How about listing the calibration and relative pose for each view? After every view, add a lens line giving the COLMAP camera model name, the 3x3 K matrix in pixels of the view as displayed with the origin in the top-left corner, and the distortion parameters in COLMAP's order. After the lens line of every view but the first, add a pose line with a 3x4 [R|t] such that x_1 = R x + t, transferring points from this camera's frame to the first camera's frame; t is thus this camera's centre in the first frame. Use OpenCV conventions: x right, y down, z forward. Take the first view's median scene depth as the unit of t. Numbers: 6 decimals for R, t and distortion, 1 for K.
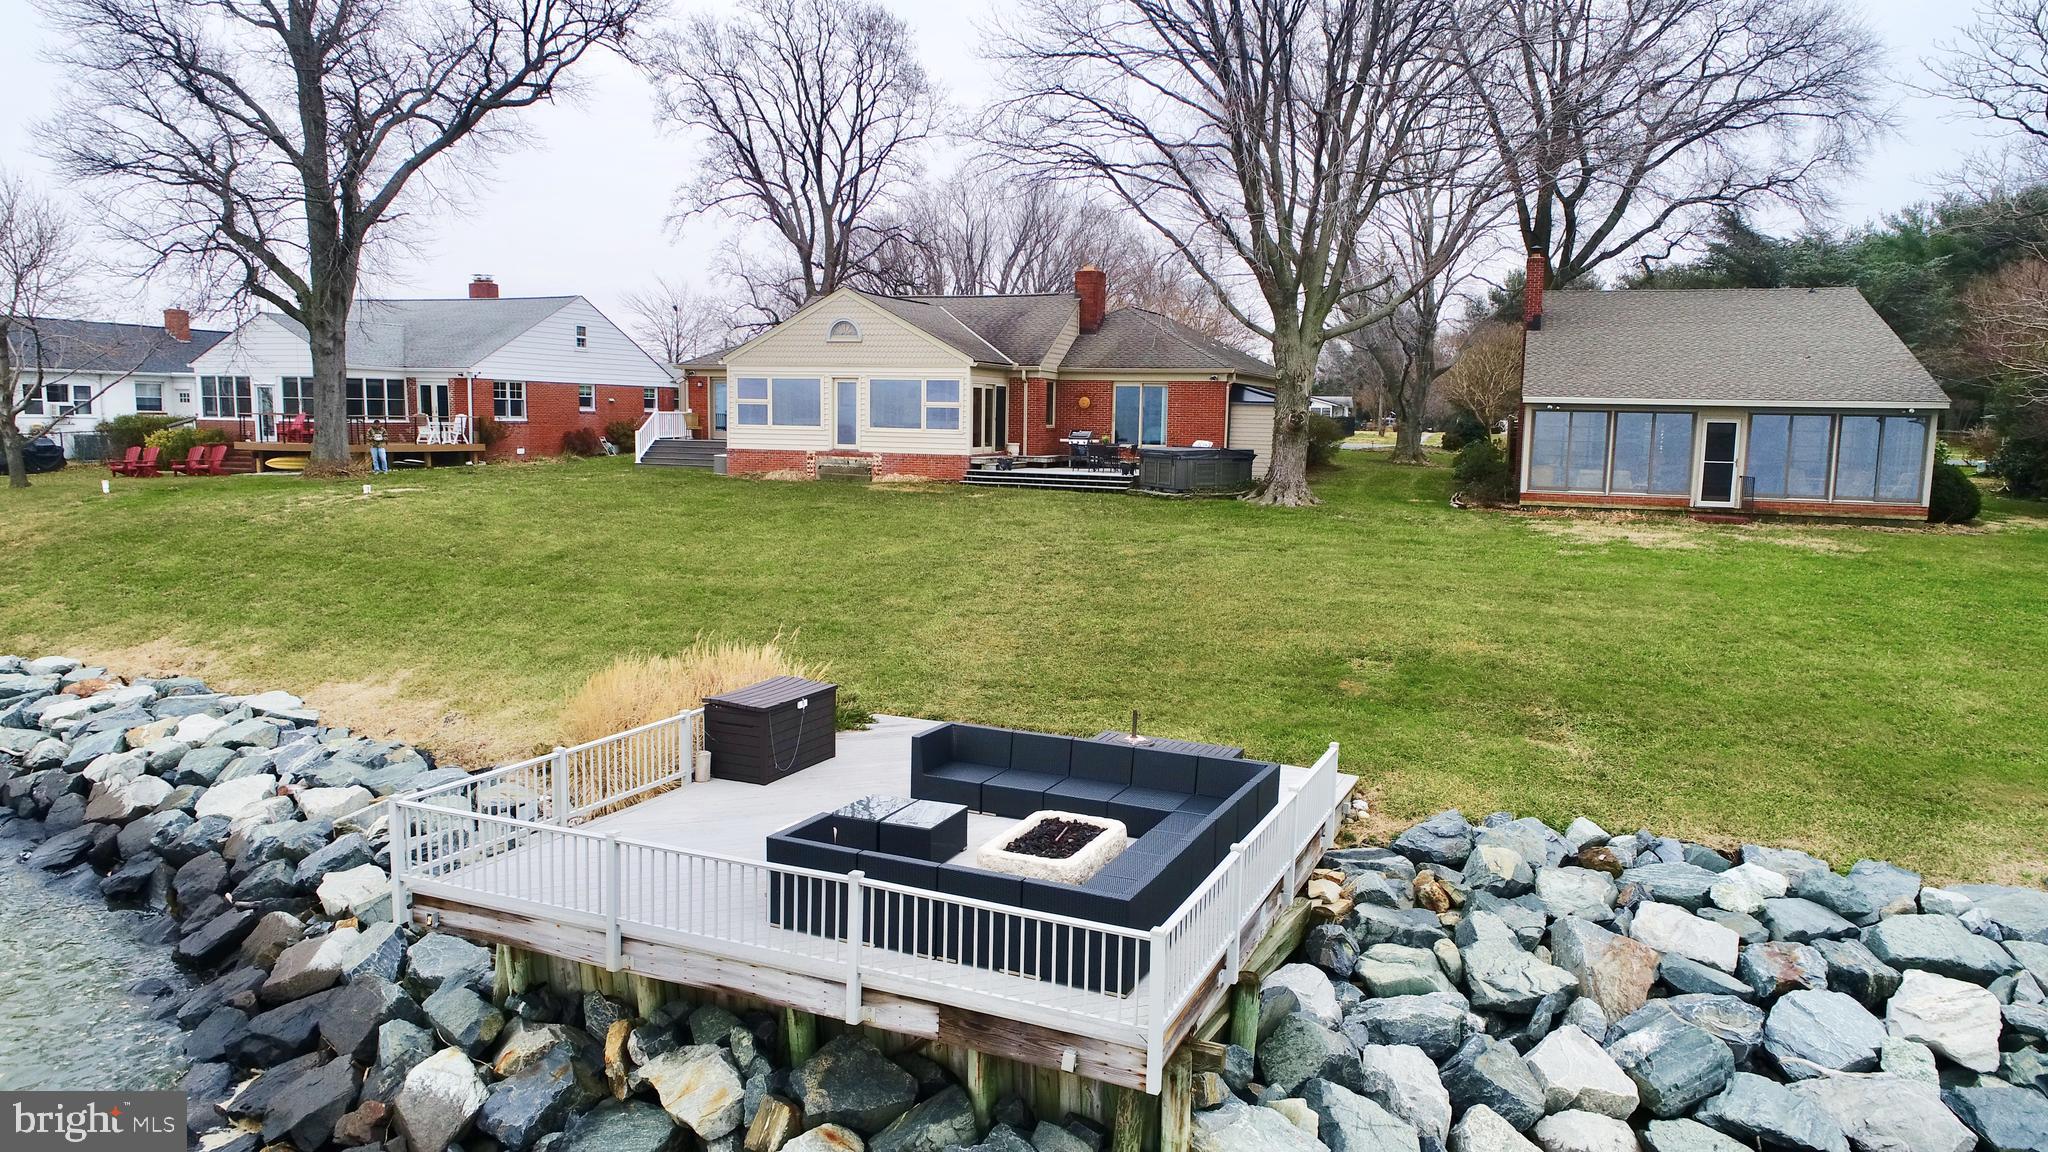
lens RADIAL K [[1368.3, 0, 1020.8], [0, 1368.3, 590.7], [0, 0, 1]] dist [-0.000757, -0.000672]
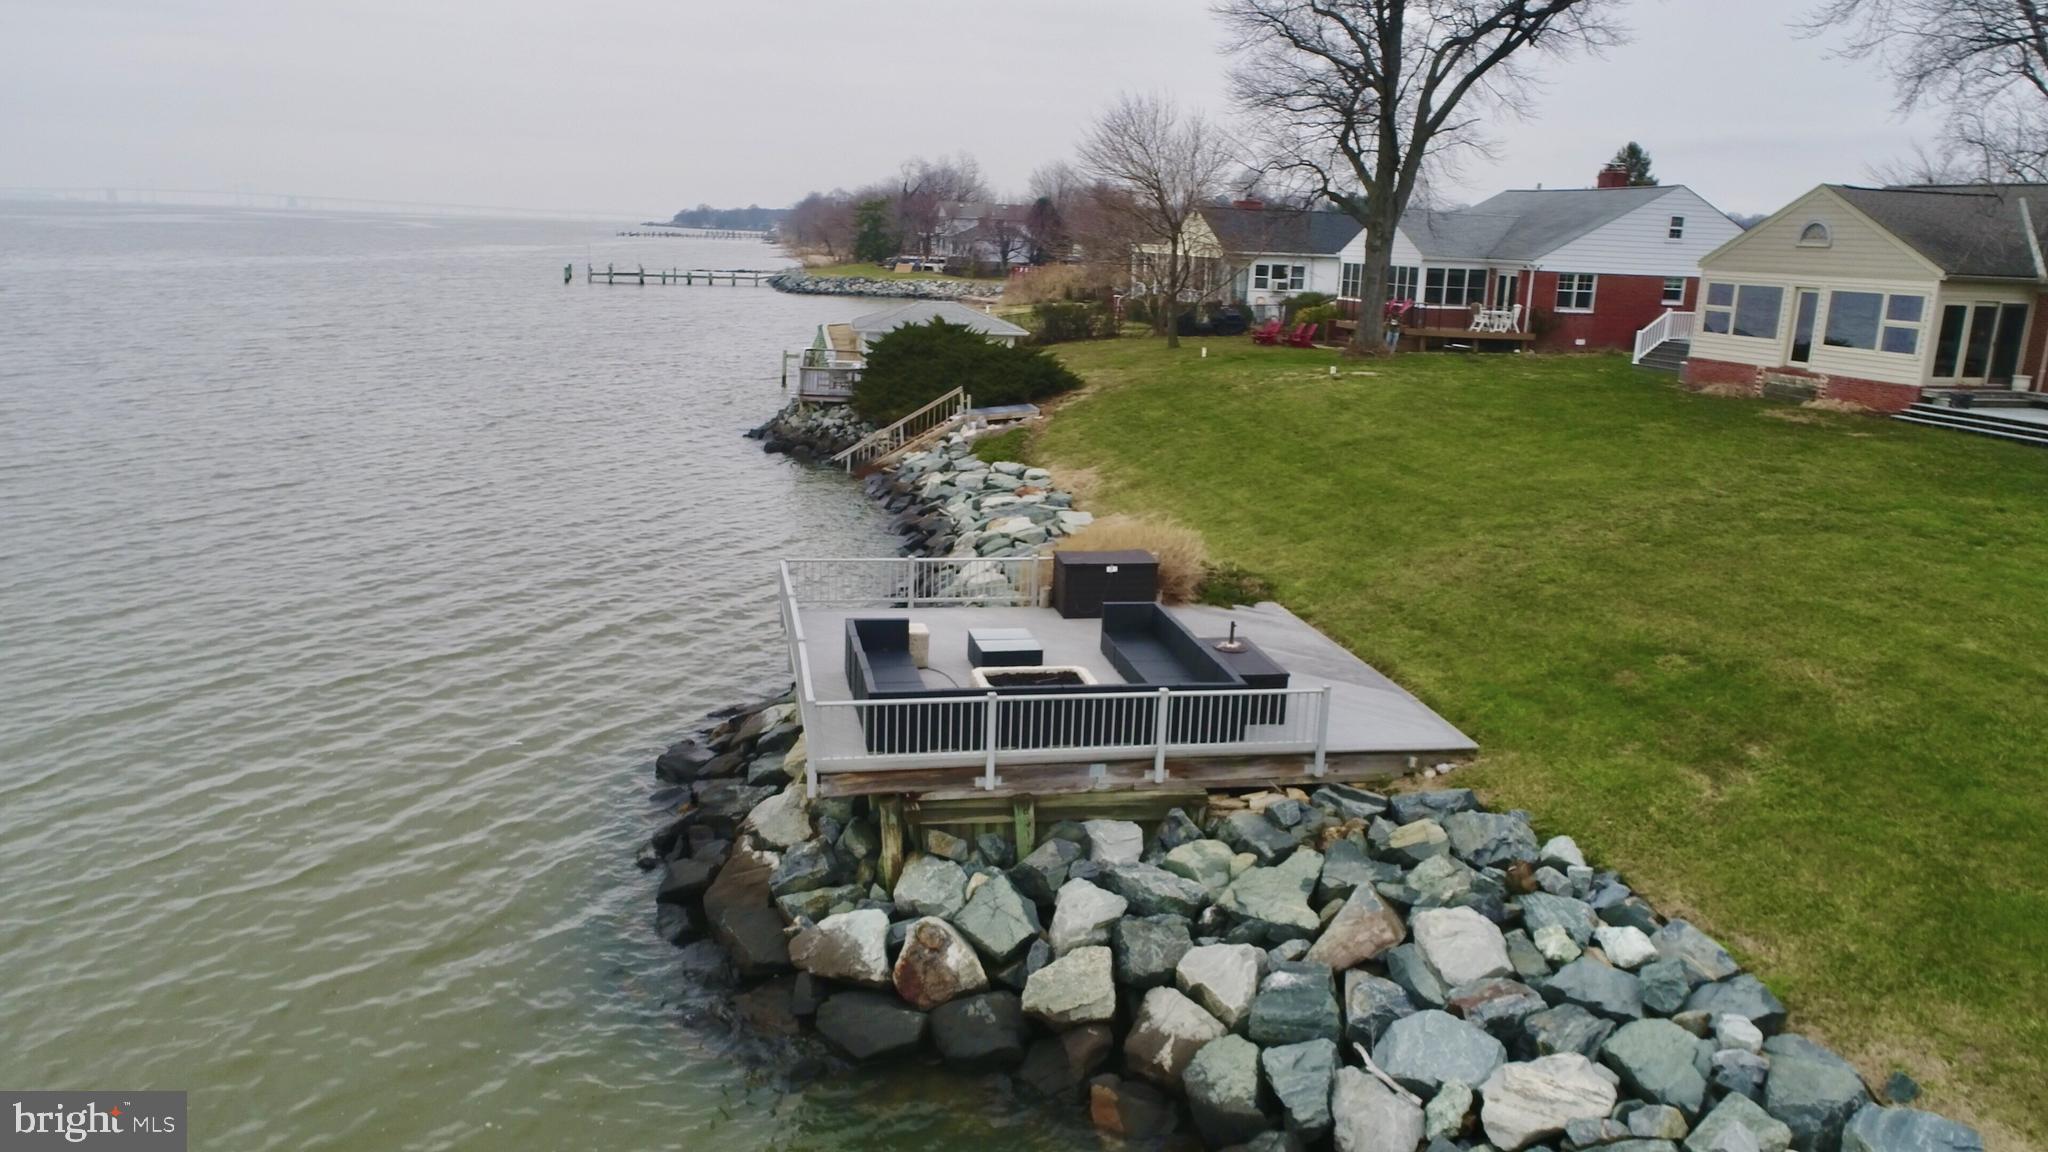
lens RADIAL K [[1422.7, 0, 1045.1], [0, 1422.7, 575.9], [0, 0, 1]] dist [0.002781, 0.002397]
pose [[0.592934, 0.193245, -0.781720, 0.754667], [-0.130358, 0.981008, 0.143633, -0.086416], [0.794629, 0.016738, 0.606864, 0.087680]]
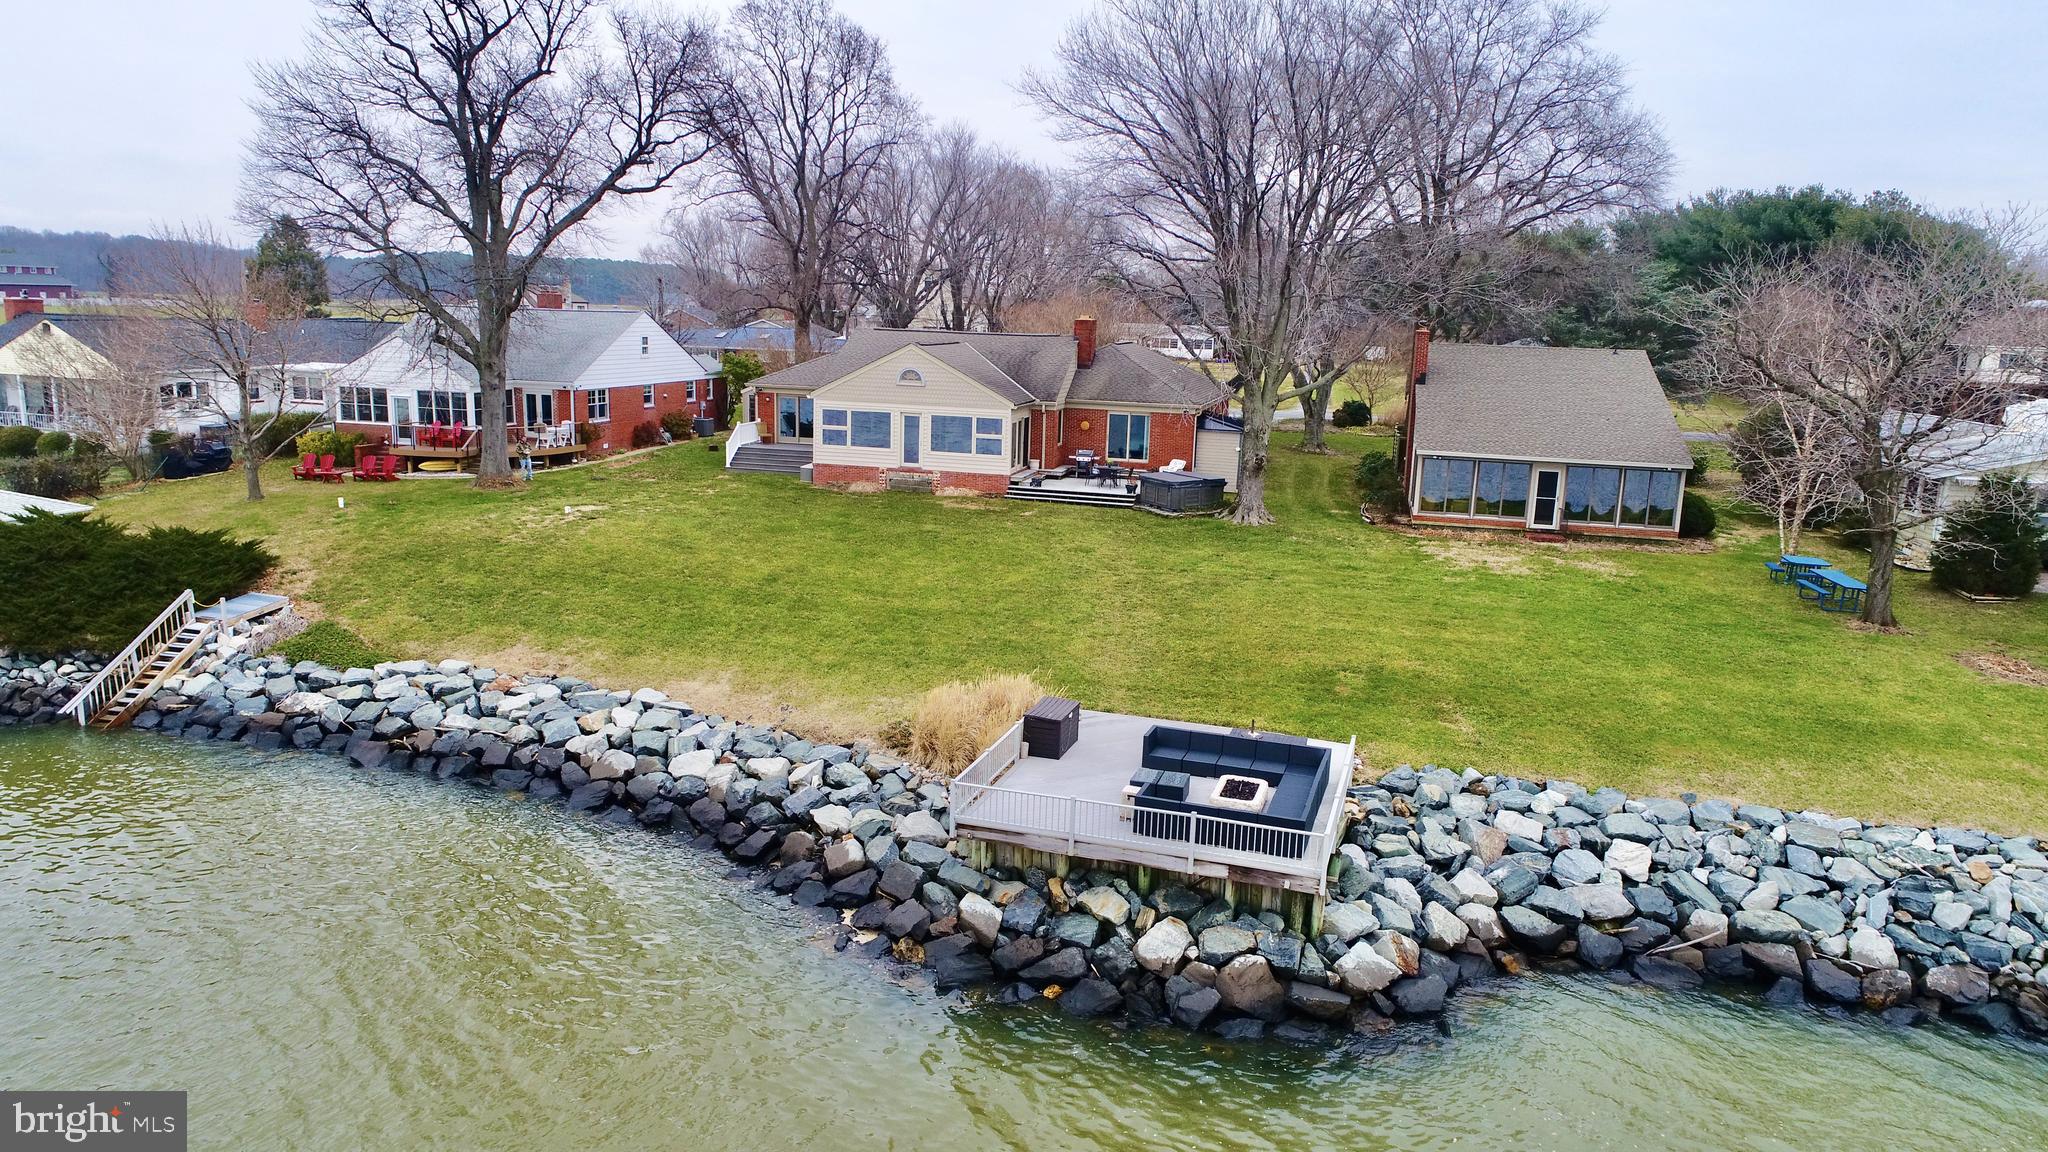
lens RADIAL K [[1368.3, 0, 1020.8], [0, 1368.3, 590.7], [0, 0, 1]] dist [-0.000757, -0.000672]
pose [[0.994565, -0.008847, 0.103744, -0.356381], [0.000479, 0.996762, 0.080408, -0.201491], [-0.104120, -0.079921, 0.991348, -0.709558]]
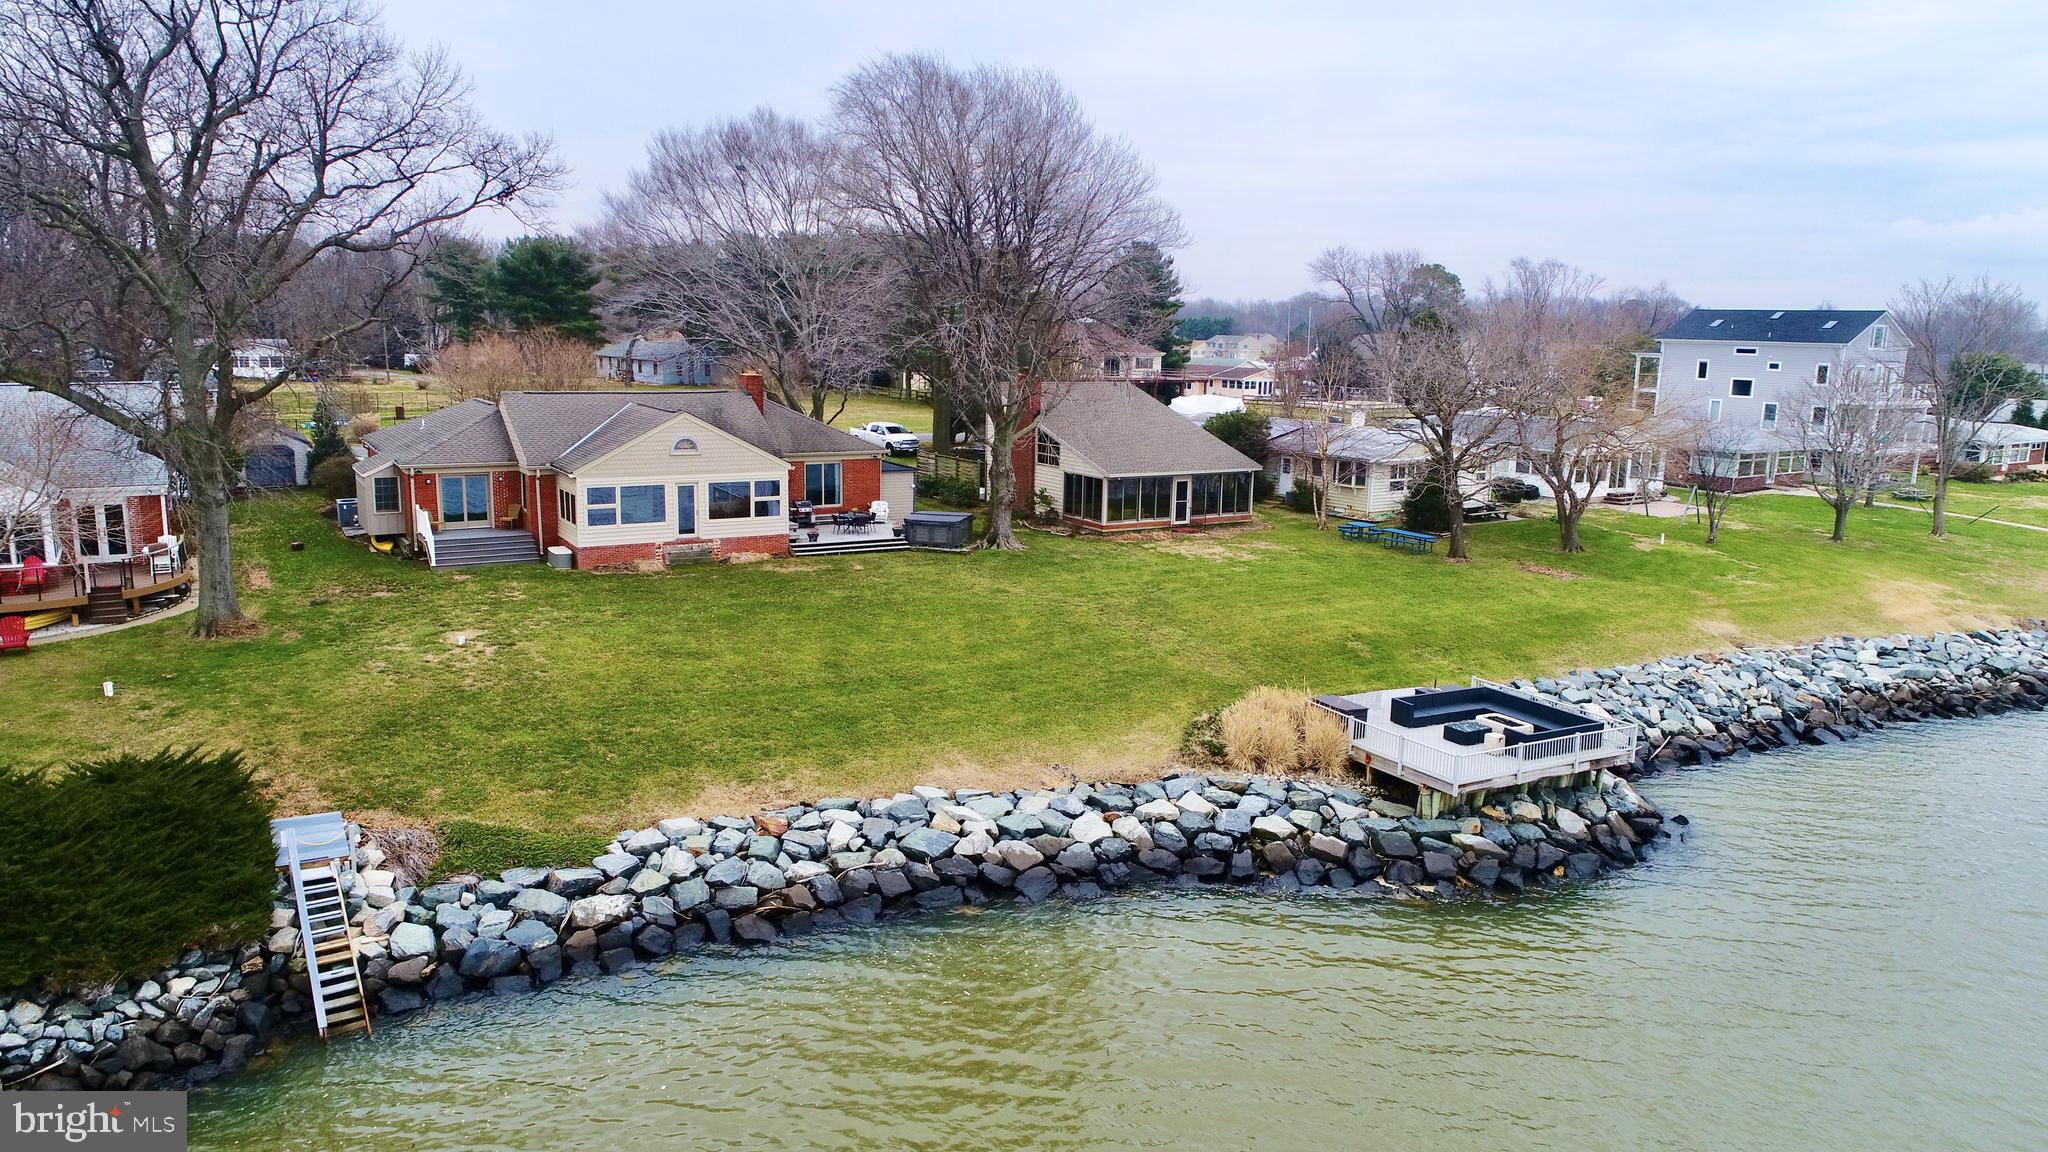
lens RADIAL K [[1359.6, 0, 1017.2], [0, 1359.6, 546.4], [0, 0, 1]] dist [-0.001645, -0.000681]
pose [[0.623378, -0.126991, 0.771539, -2.017622], [0.095637, 0.991698, 0.085956, -0.388886], [-0.776050, 0.020204, 0.630348, -0.056013]]
